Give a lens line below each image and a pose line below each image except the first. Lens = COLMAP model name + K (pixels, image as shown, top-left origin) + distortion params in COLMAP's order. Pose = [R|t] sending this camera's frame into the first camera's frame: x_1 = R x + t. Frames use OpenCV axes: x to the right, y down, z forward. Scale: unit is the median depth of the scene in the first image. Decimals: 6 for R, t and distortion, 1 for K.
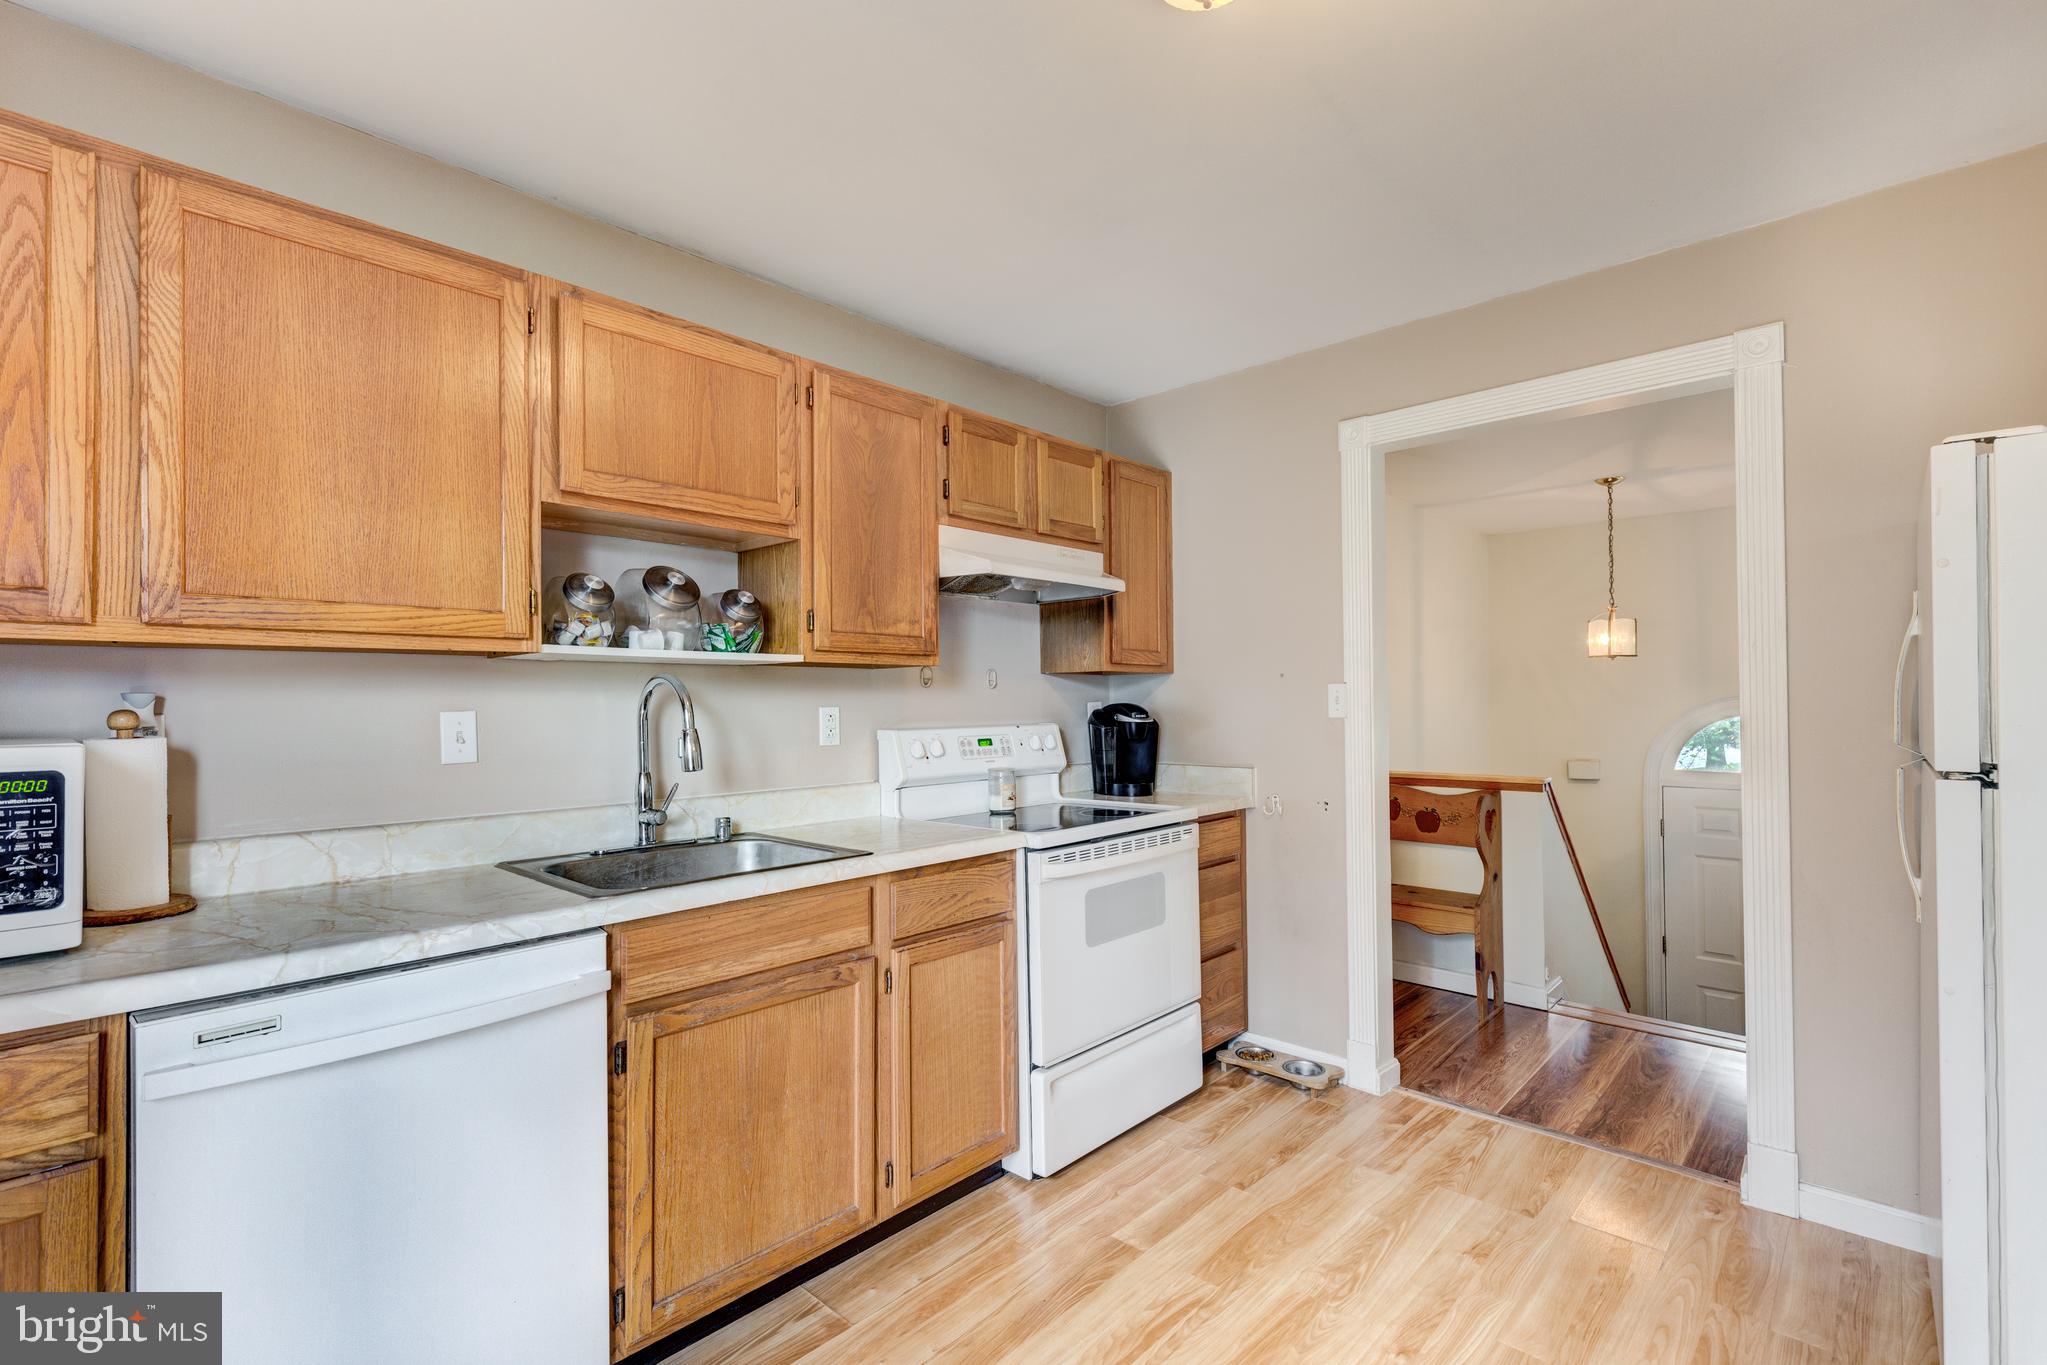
lens RADIAL K [[922.0, 0, 1022.9], [0, 922.0, 688.6], [0, 0, 1]] dist [0.004295, -0.000974]
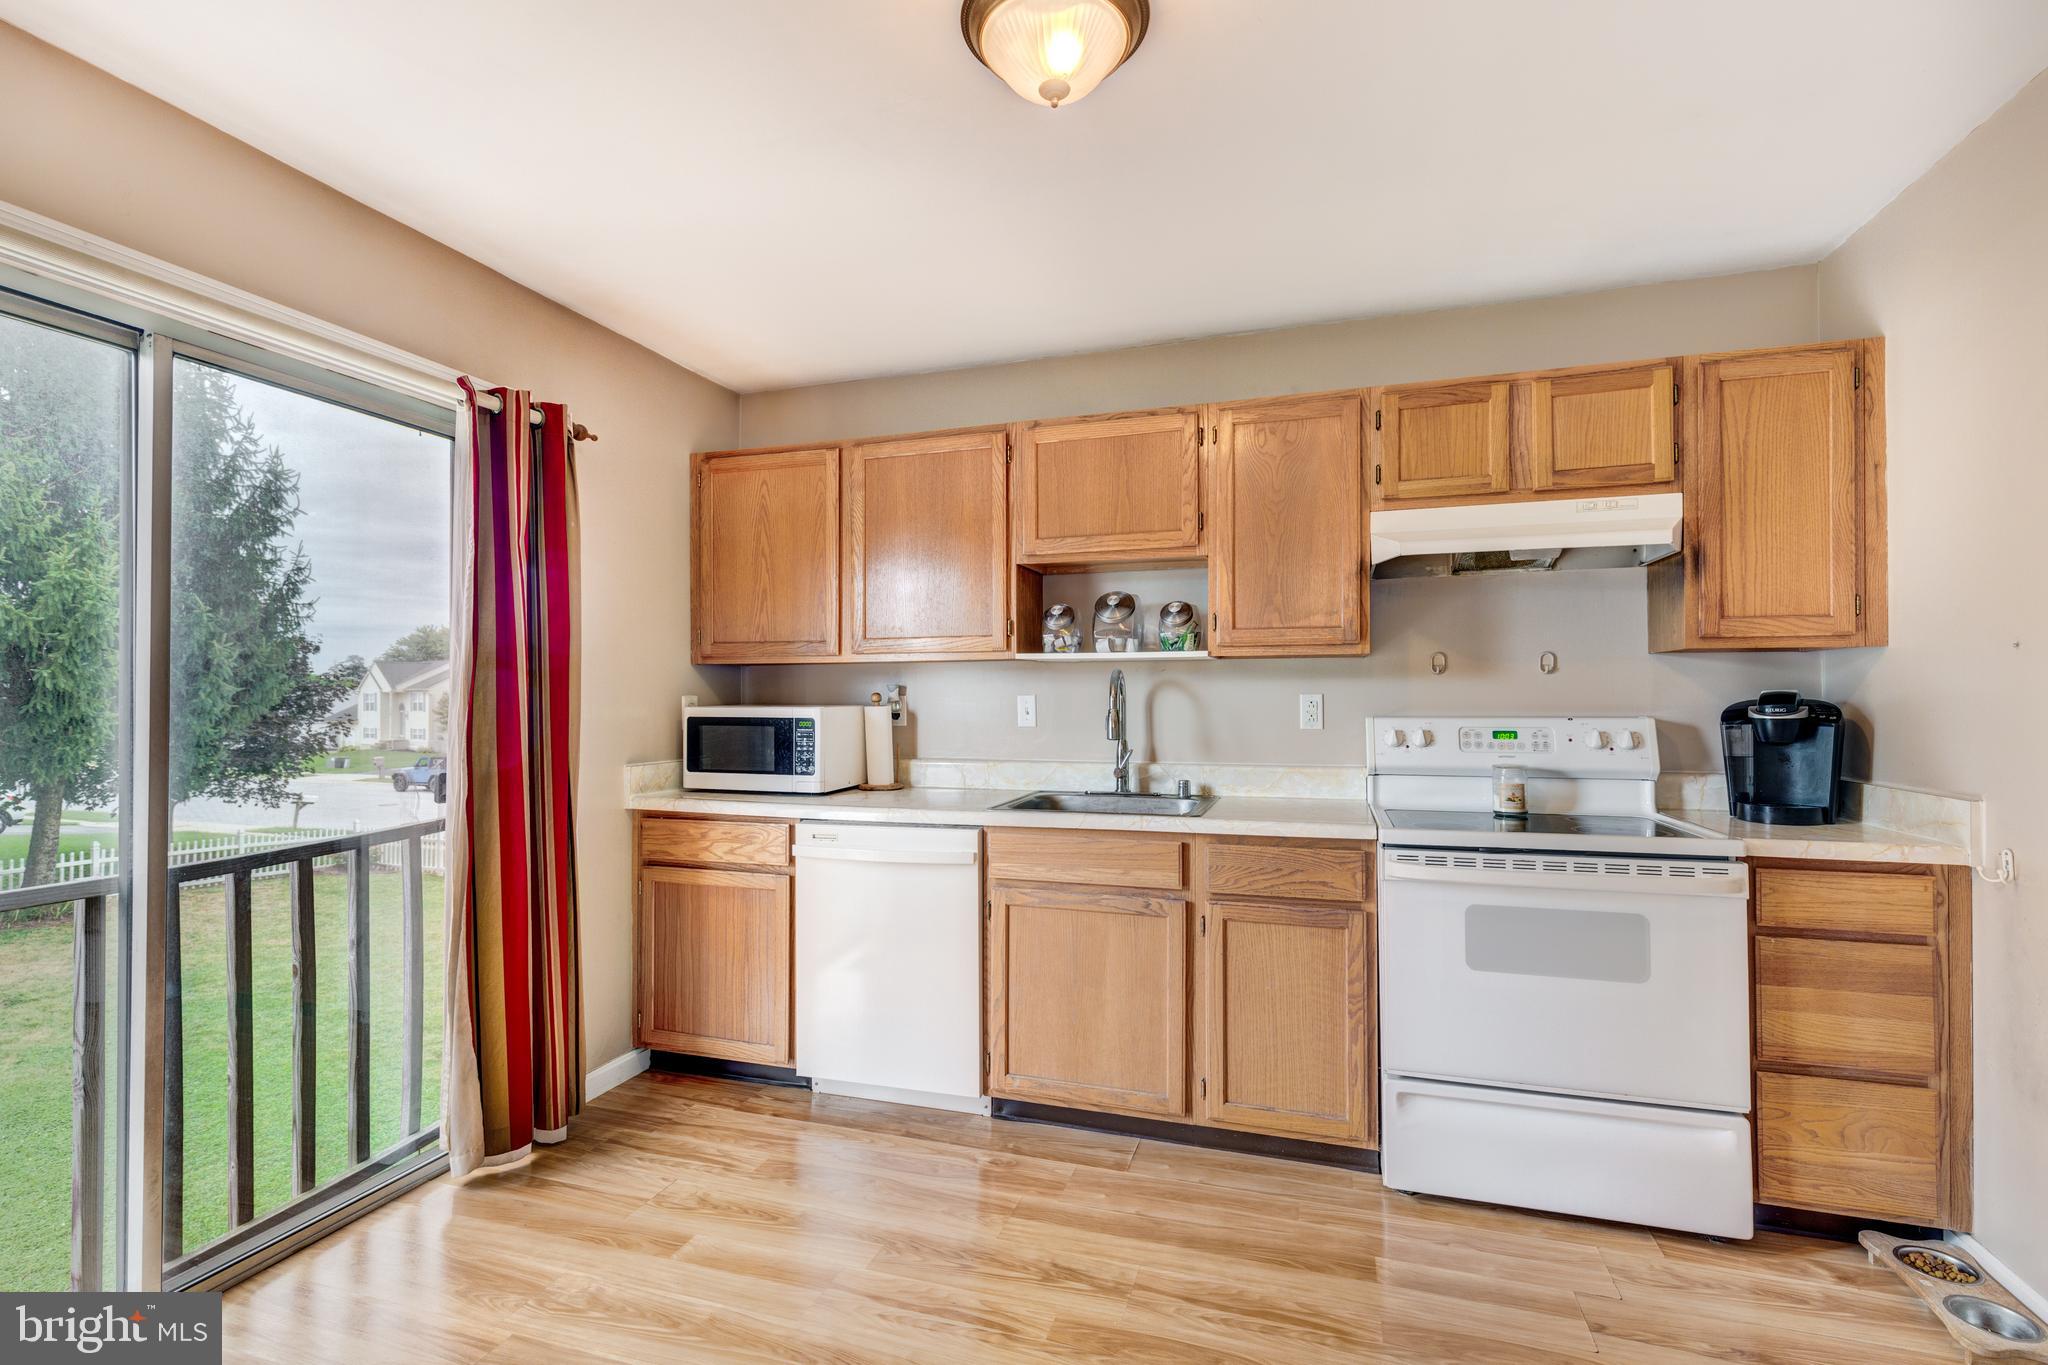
lens RADIAL K [[922.4, 0, 1028.8], [0, 922.4, 688.9], [0, 0, 1]] dist [0.004295, -0.000974]
pose [[0.426752, 0.000874, -0.904368, 0.714417], [0.012792, 0.999894, 0.007003, 0.001826], [0.904278, -0.014558, 0.426695, 0.256791]]
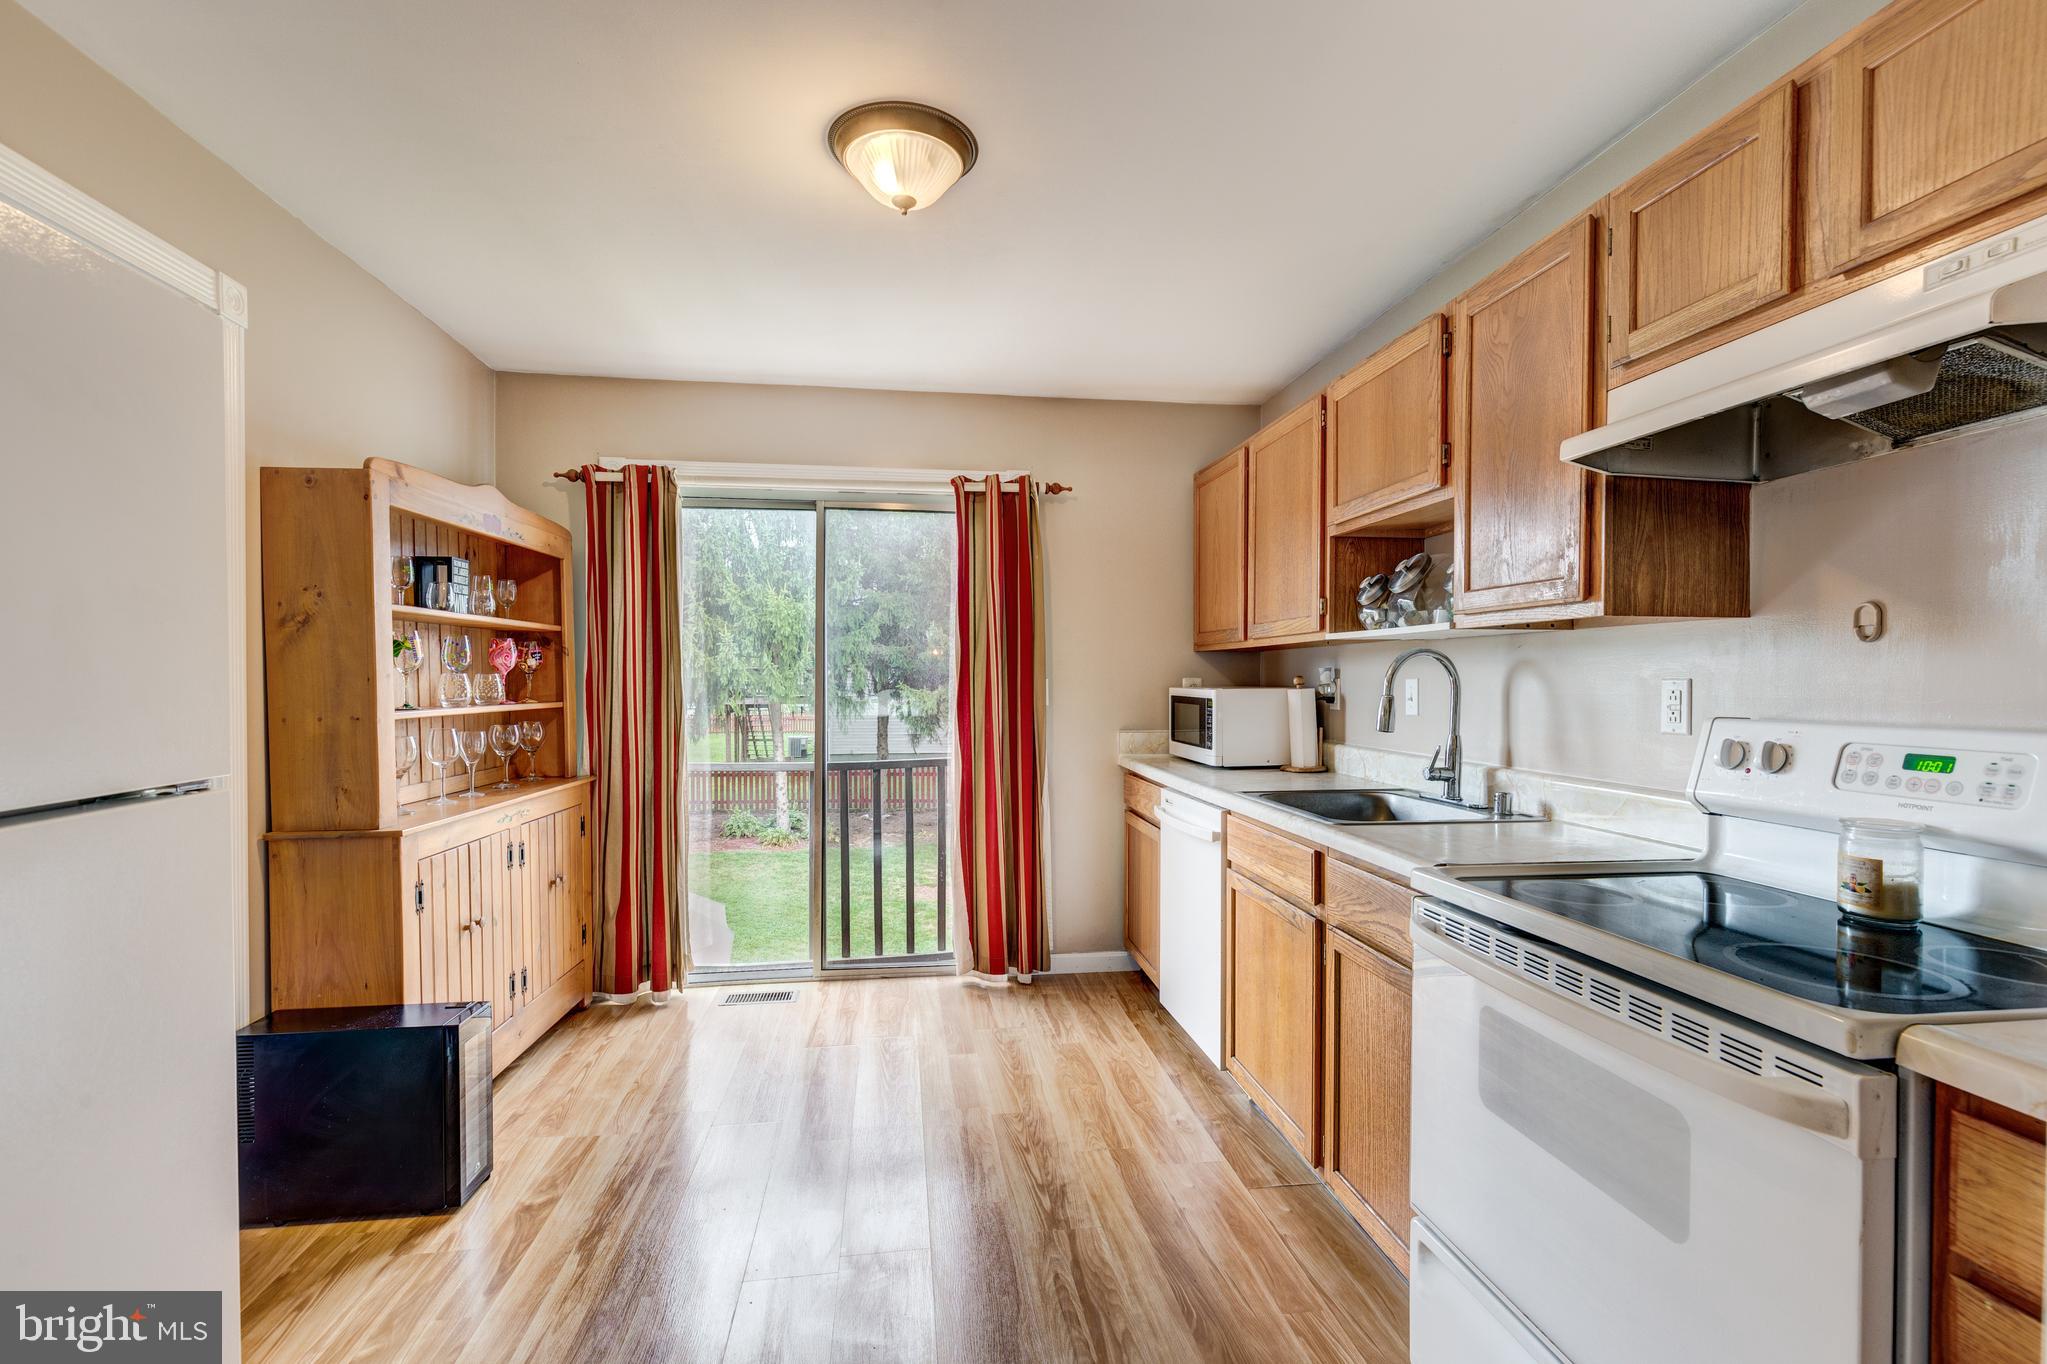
lens RADIAL K [[922.0, 0, 1026.2], [0, 922.0, 684.1], [0, 0, 1]] dist [0.004295, -0.000974]
pose [[-0.632231, 0.008693, -0.774731, 0.714122], [0.011235, 0.999935, 0.002052, 0.018633], [0.774698, -0.007407, -0.632288, 1.188255]]
